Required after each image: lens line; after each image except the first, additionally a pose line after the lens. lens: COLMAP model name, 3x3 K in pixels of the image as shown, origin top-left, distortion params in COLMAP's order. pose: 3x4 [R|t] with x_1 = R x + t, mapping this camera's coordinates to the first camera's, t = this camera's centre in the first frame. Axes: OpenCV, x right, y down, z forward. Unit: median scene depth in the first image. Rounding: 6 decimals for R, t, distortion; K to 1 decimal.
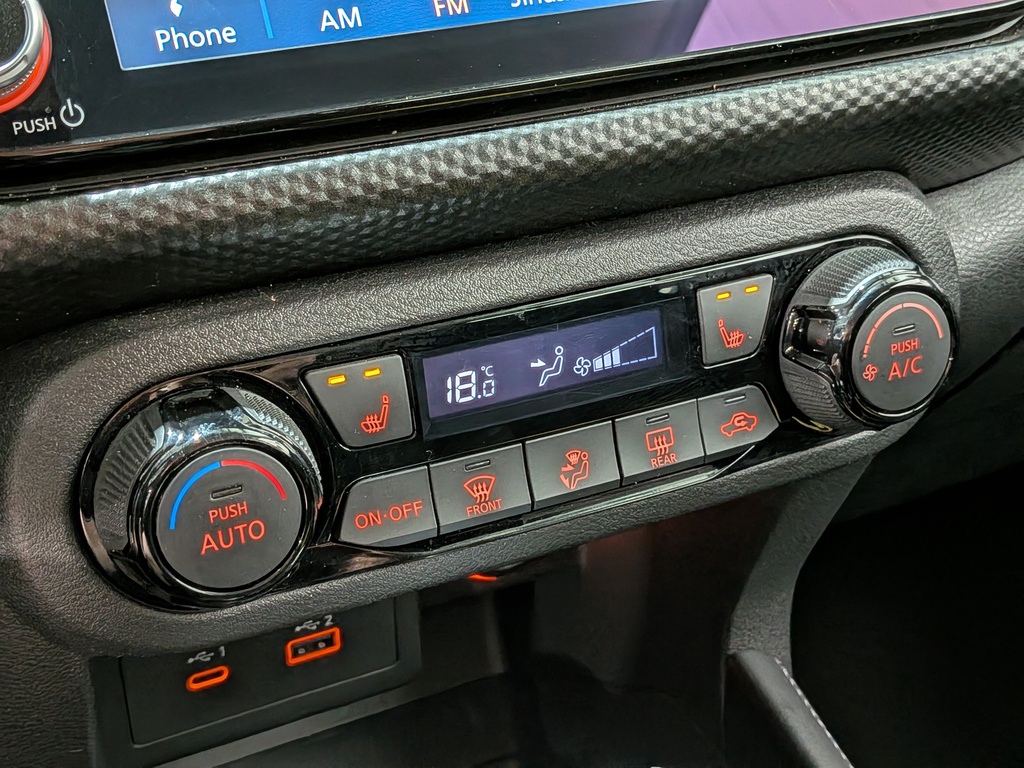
lens RADIAL K [[1510.2, 0, 521.5], [0, 1510.2, 428.4], [0, 0, 1]] dist [0.064298, 0.000000]
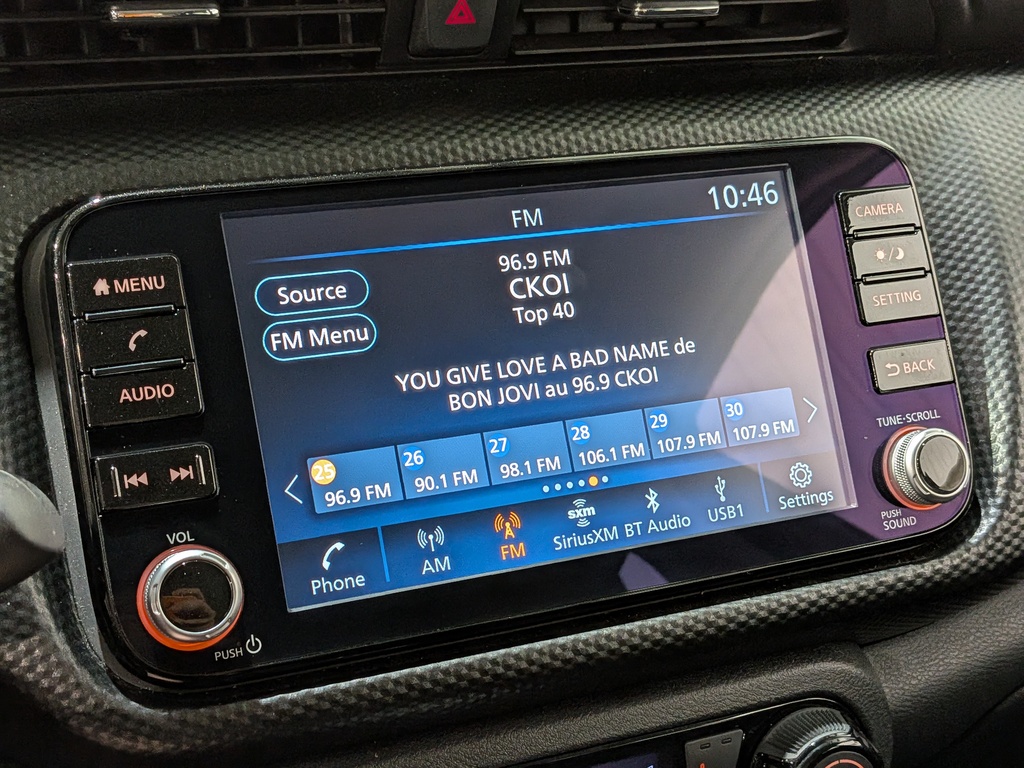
lens RADIAL K [[1510.2, 0, 503.5], [0, 1510.2, 426.3], [0, 0, 1]] dist [0.064298, 0.000000]
pose [[0.997720, 0.049045, -0.046367, 0.004281], [-0.054035, 0.992089, -0.113316, -0.227543], [0.040443, 0.115563, 0.992477, -0.411037]]
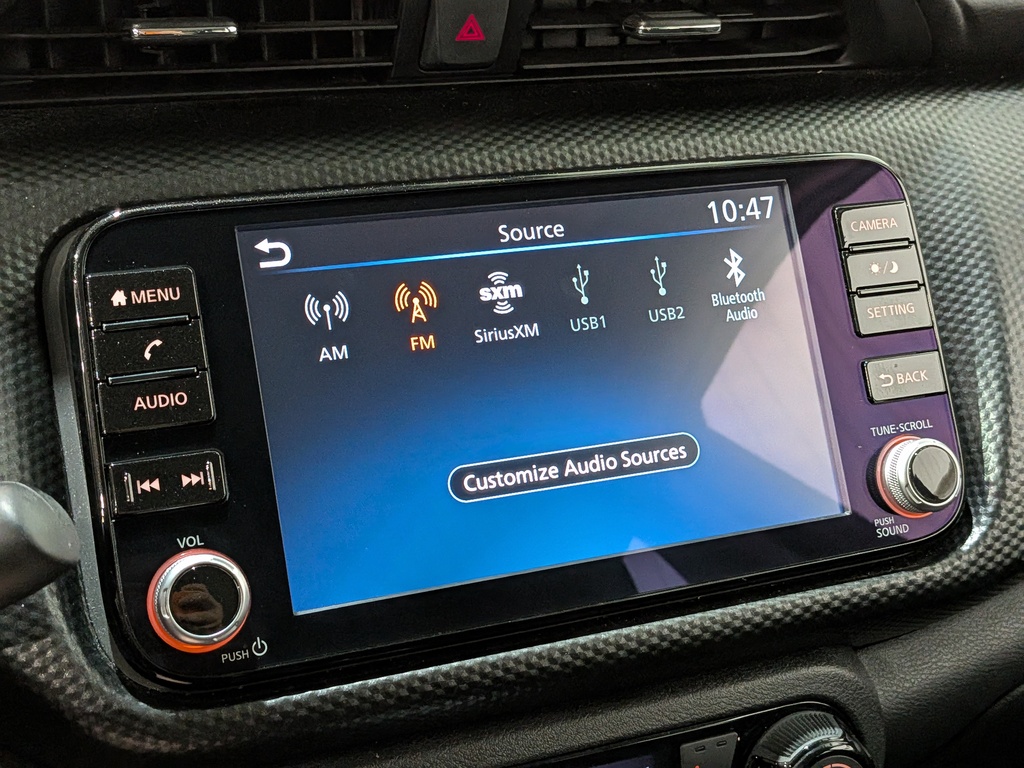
lens RADIAL K [[1510.2, 0, 509.3], [0, 1510.2, 359.4], [0, 0, 1]] dist [0.064298, 0.000000]
pose [[0.996949, 0.060130, -0.049771, 0.009666], [-0.066532, 0.988059, -0.138974, -0.256157], [0.040820, 0.141861, 0.989045, -0.455556]]
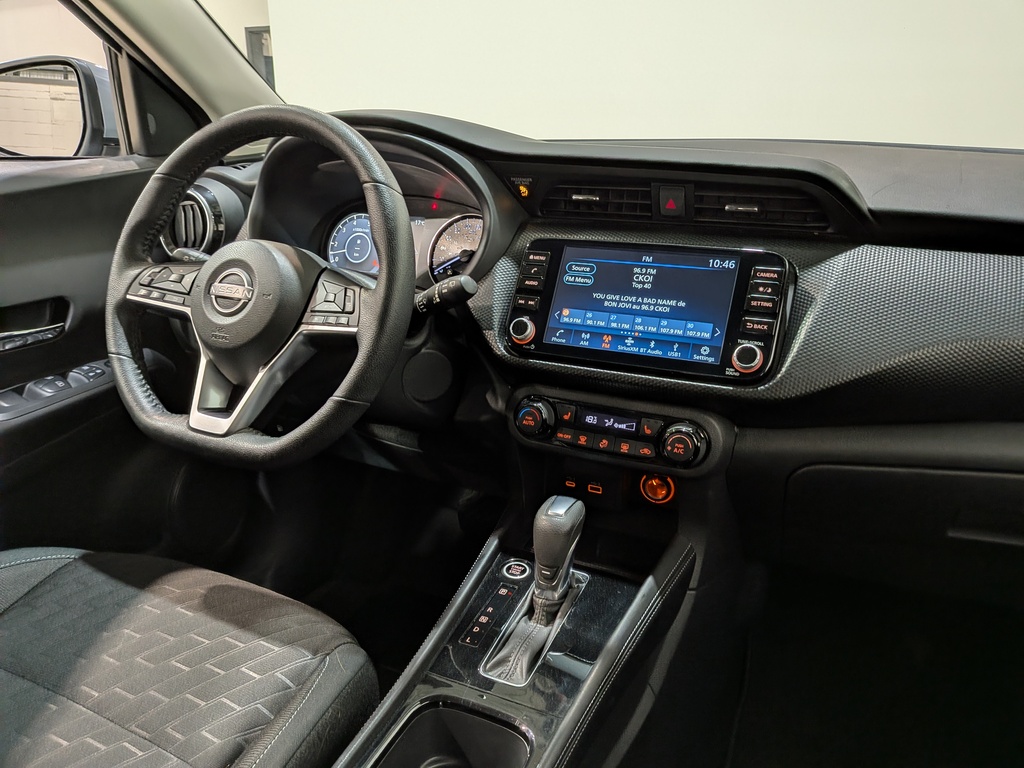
lens RADIAL K [[734.9, 0, 508.8], [0, 734.9, 409.9], [0, 0, 1]] dist [0.062554, -0.112549]
pose [[0.620018, 0.279593, -0.733079, 1.588271], [-0.401585, 0.915771, 0.009621, 0.027565], [0.674023, 0.288429, 0.680075, -0.829470]]
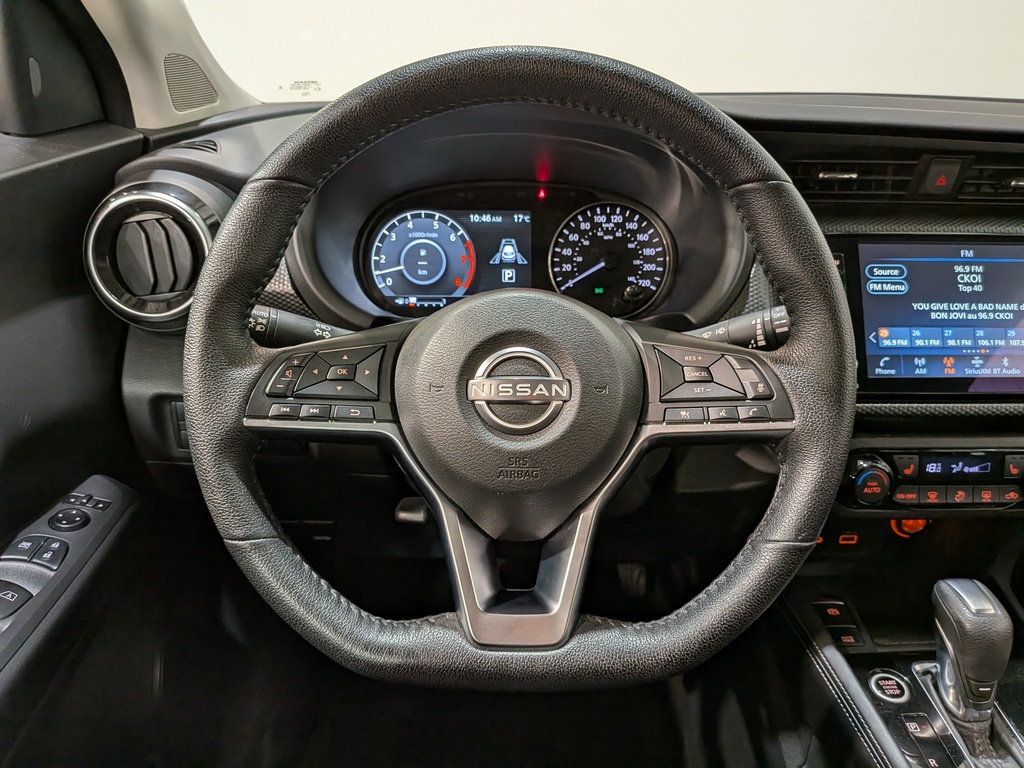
lens RADIAL K [[734.9, 0, 517.4], [0, 734.9, 391.2], [0, 0, 1]] dist [0.062554, -0.112549]
pose [[0.905553, 0.170423, -0.388498, -0.297976], [-0.219248, 0.971989, -0.084664, 0.174944], [0.363187, 0.161845, 0.917552, -1.128706]]
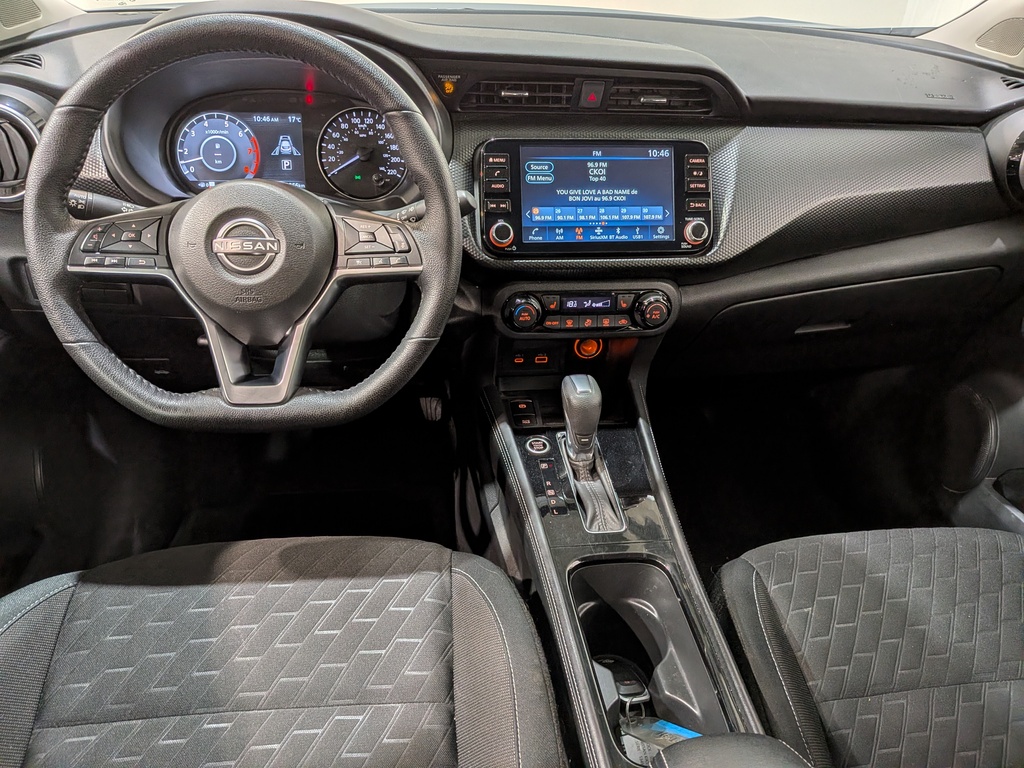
lens RADIAL K [[734.9, 0, 498.5], [0, 734.9, 396.5], [0, 0, 1]] dist [0.062554, -0.112549]
pose [[0.943286, 0.207616, -0.259051, 0.505472], [-0.200166, 0.978210, 0.055118, 0.219056], [0.264850, -0.000138, 0.964290, -1.764178]]
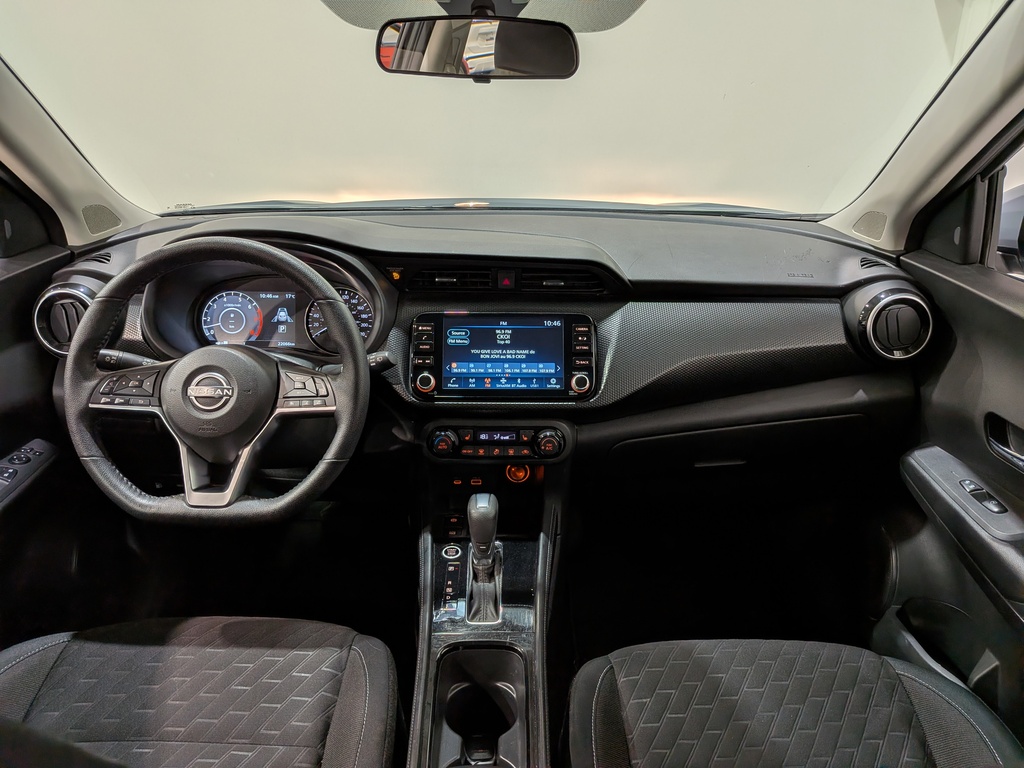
lens RADIAL K [[734.9, 0, 520.8], [0, 734.9, 384.2], [0, 0, 1]] dist [0.062554, -0.112549]
pose [[0.903889, 0.164803, -0.394747, 1.486572], [-0.226341, 0.967303, -0.114435, 0.089589], [0.362981, 0.192784, 0.911635, -2.184872]]
